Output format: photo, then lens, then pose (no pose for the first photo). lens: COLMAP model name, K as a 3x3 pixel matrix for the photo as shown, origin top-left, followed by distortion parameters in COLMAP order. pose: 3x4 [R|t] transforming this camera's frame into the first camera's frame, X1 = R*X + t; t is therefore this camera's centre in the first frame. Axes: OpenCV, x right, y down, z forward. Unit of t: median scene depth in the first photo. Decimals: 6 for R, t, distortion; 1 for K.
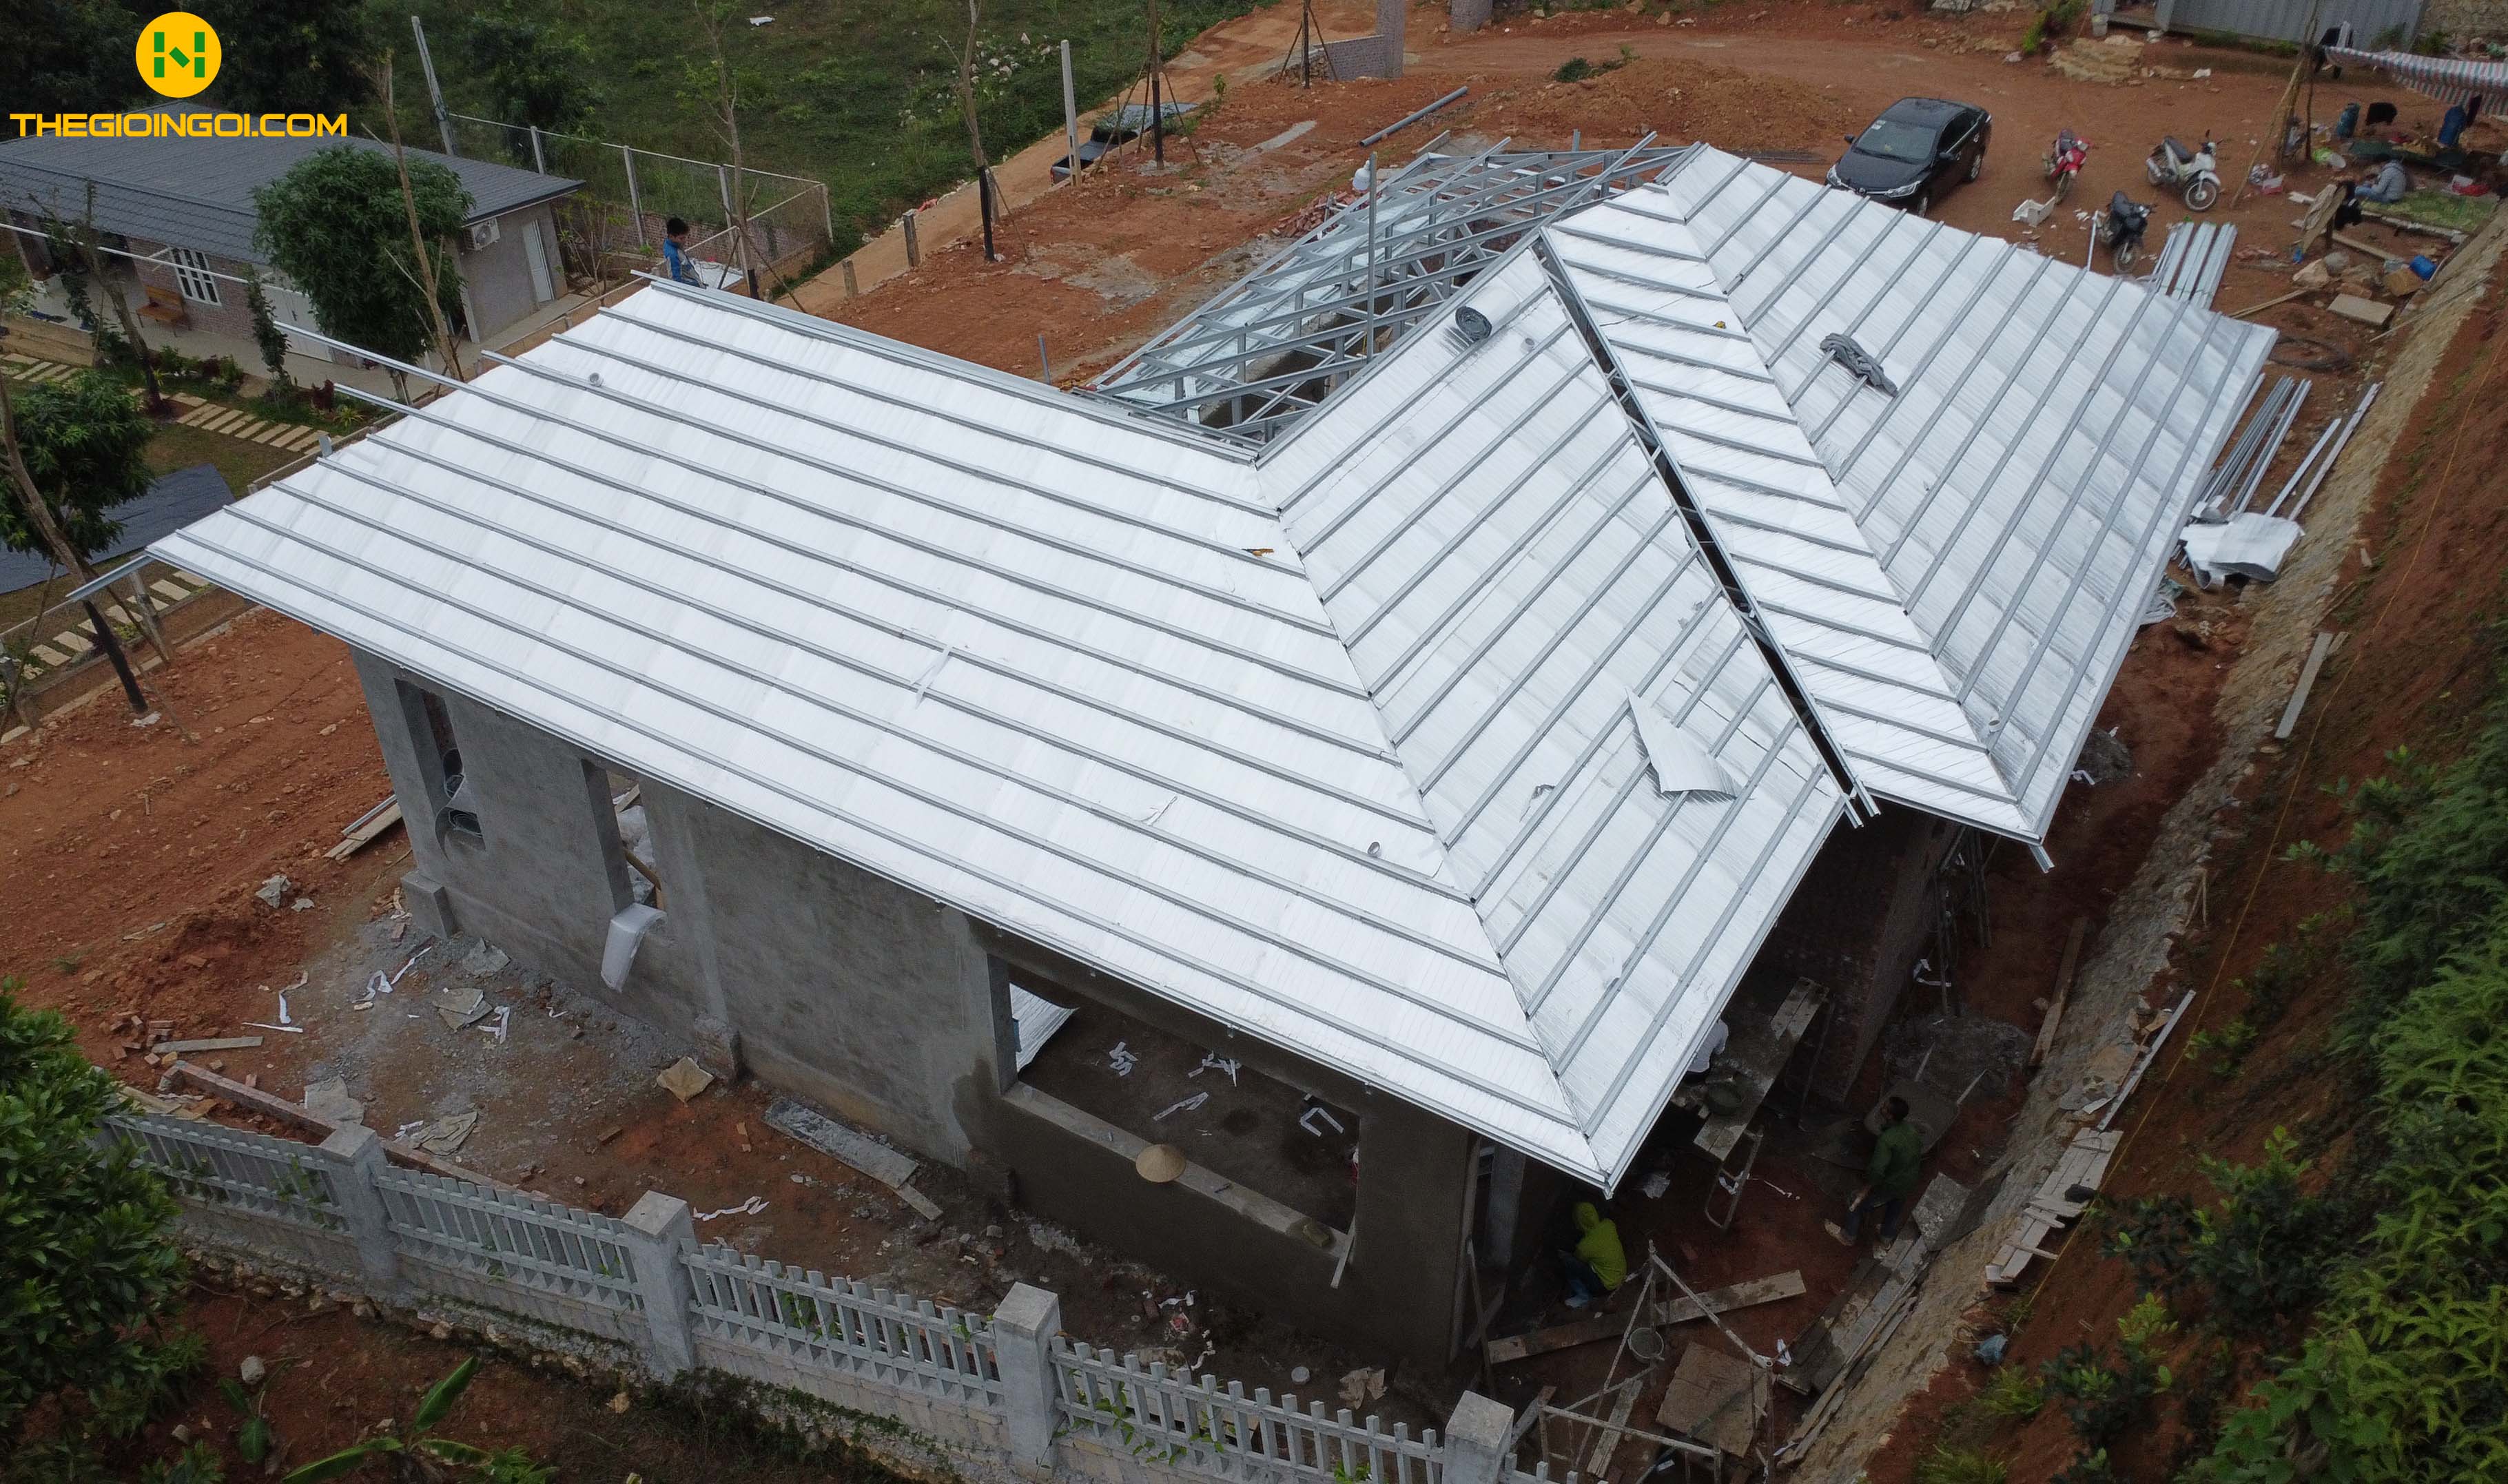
lens RADIAL K [[2167.5, 0, 1245.1], [0, 2167.5, 684.4], [0, 0, 1]] dist [0.007686, 0.001936]
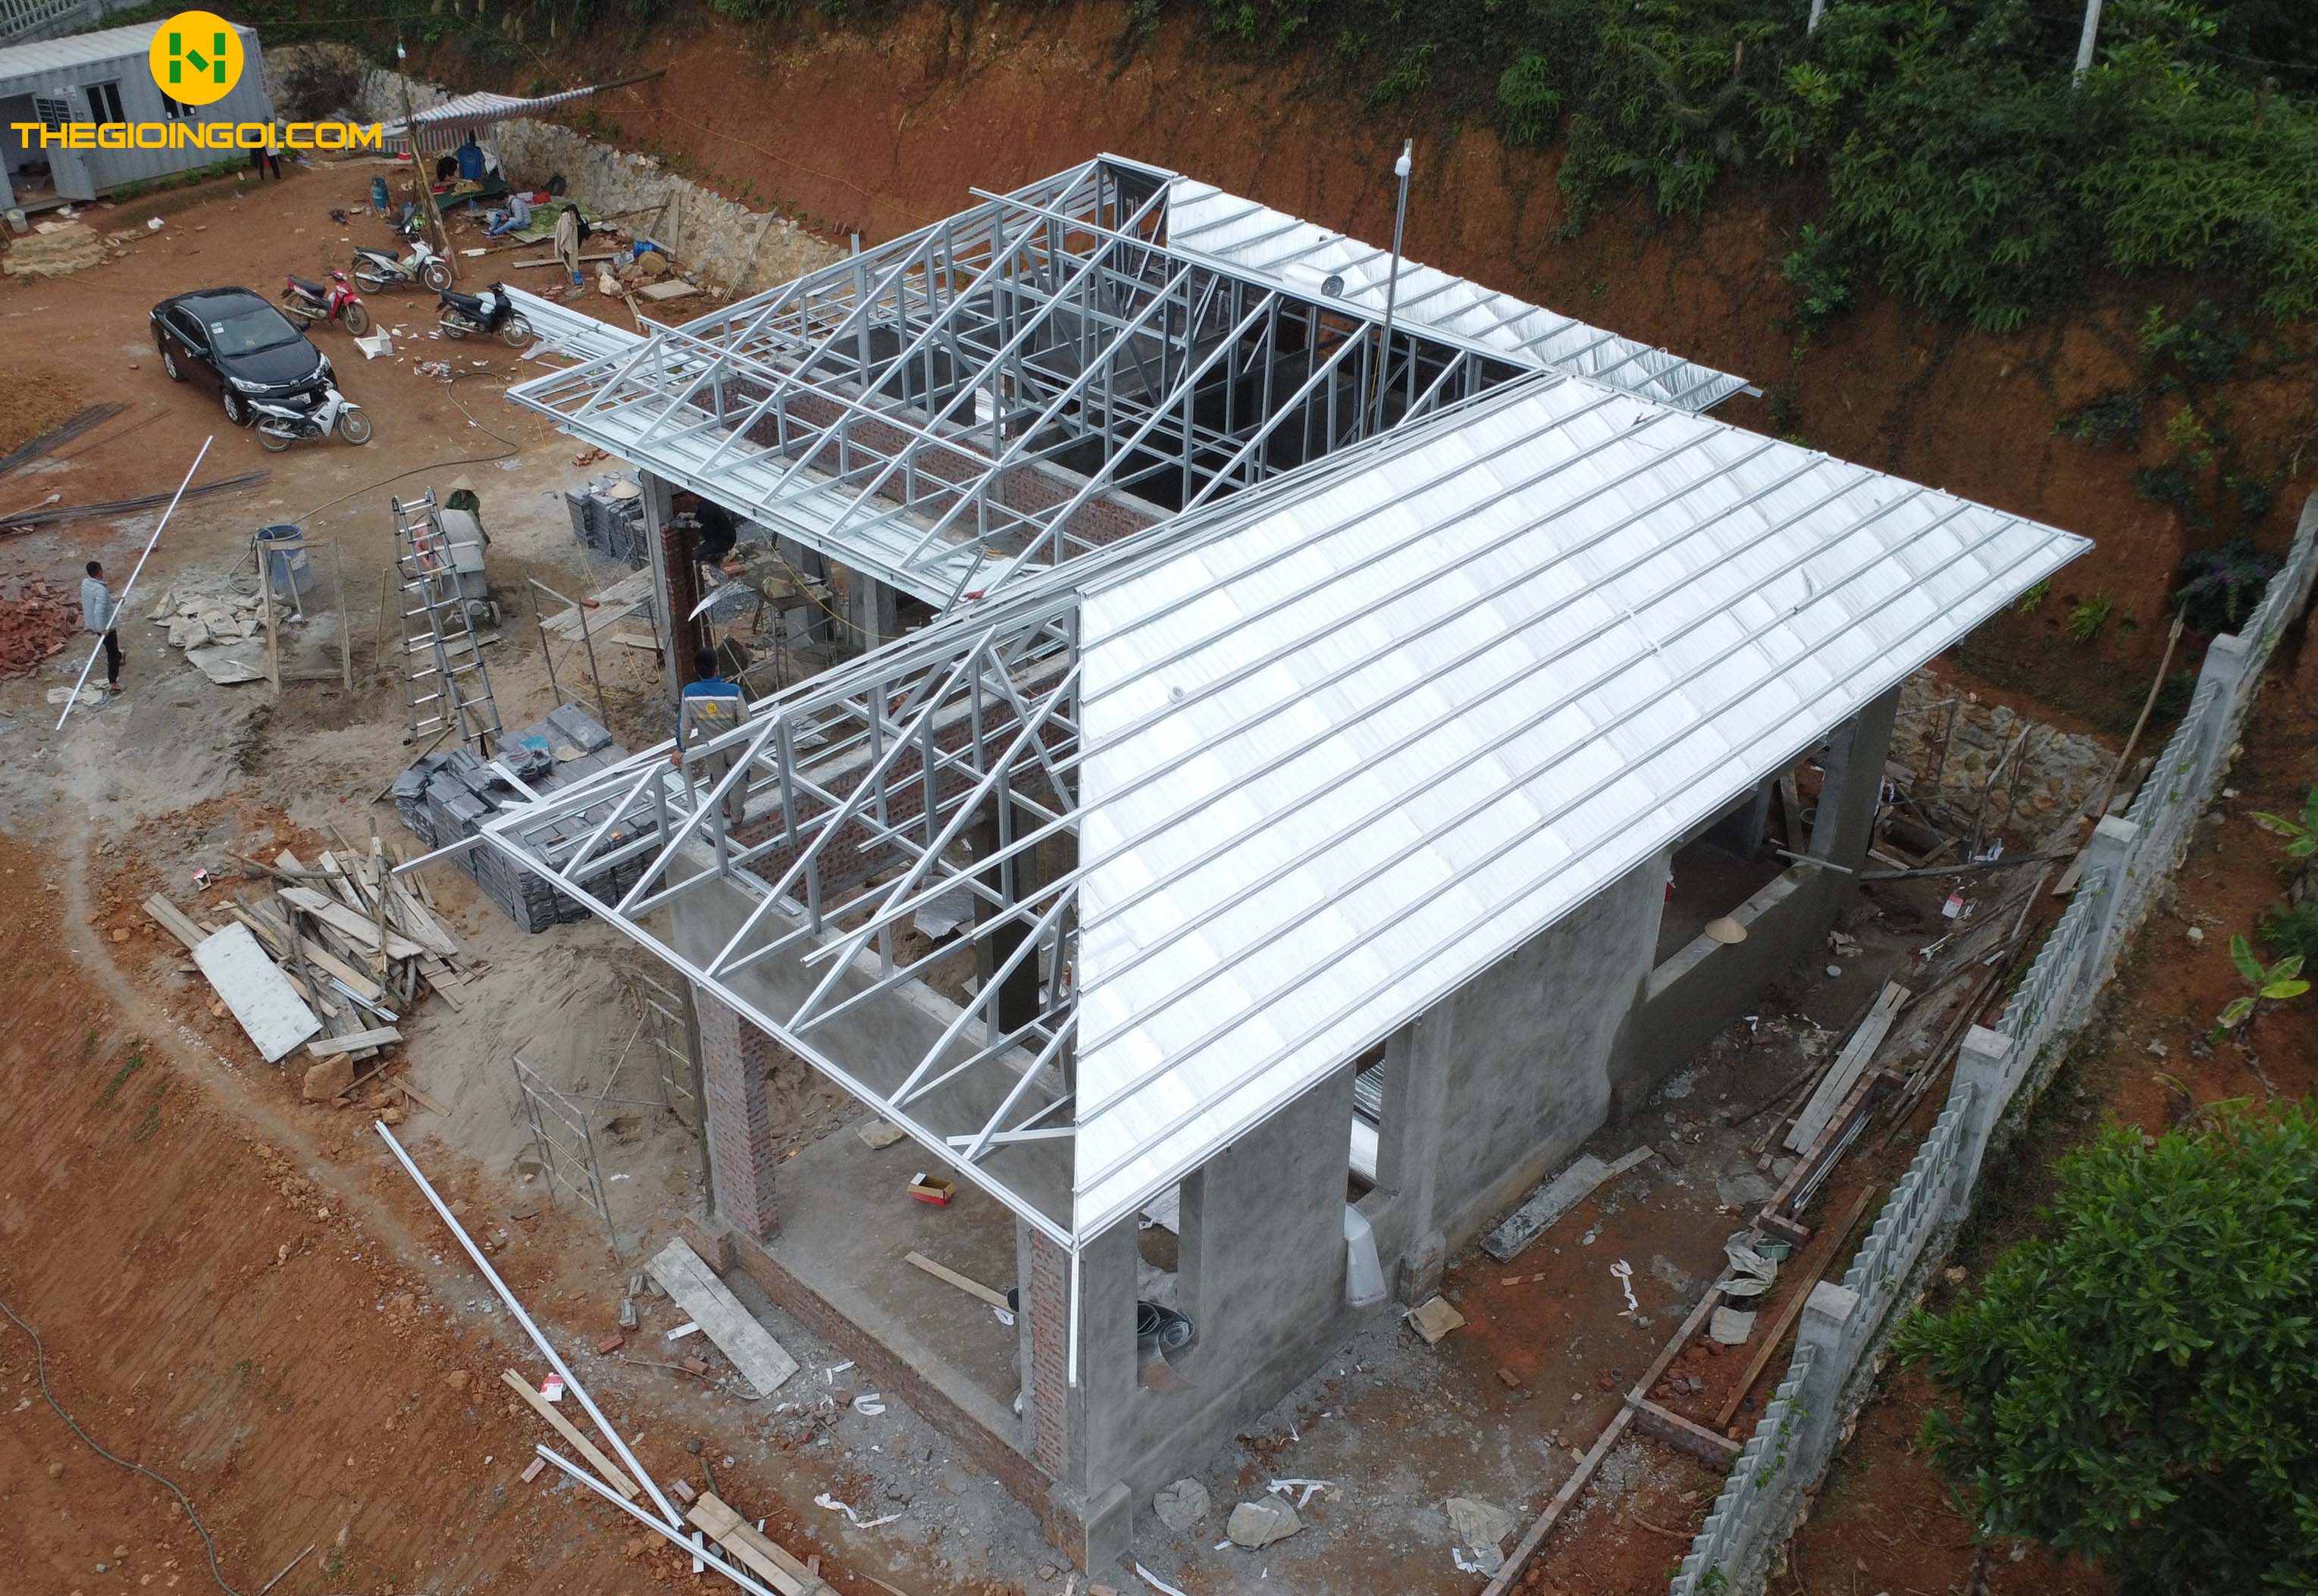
lens RADIAL K [[2248.9, 0, 1156.0], [0, 2248.9, 925.8], [0, 0, 1]] dist [0.006391, 0.006367]
pose [[0.213114, -0.555351, 0.803846, -1.003831], [0.548484, 0.748873, 0.371959, -0.383509], [-0.808547, 0.361627, 0.464196, 0.608030]]
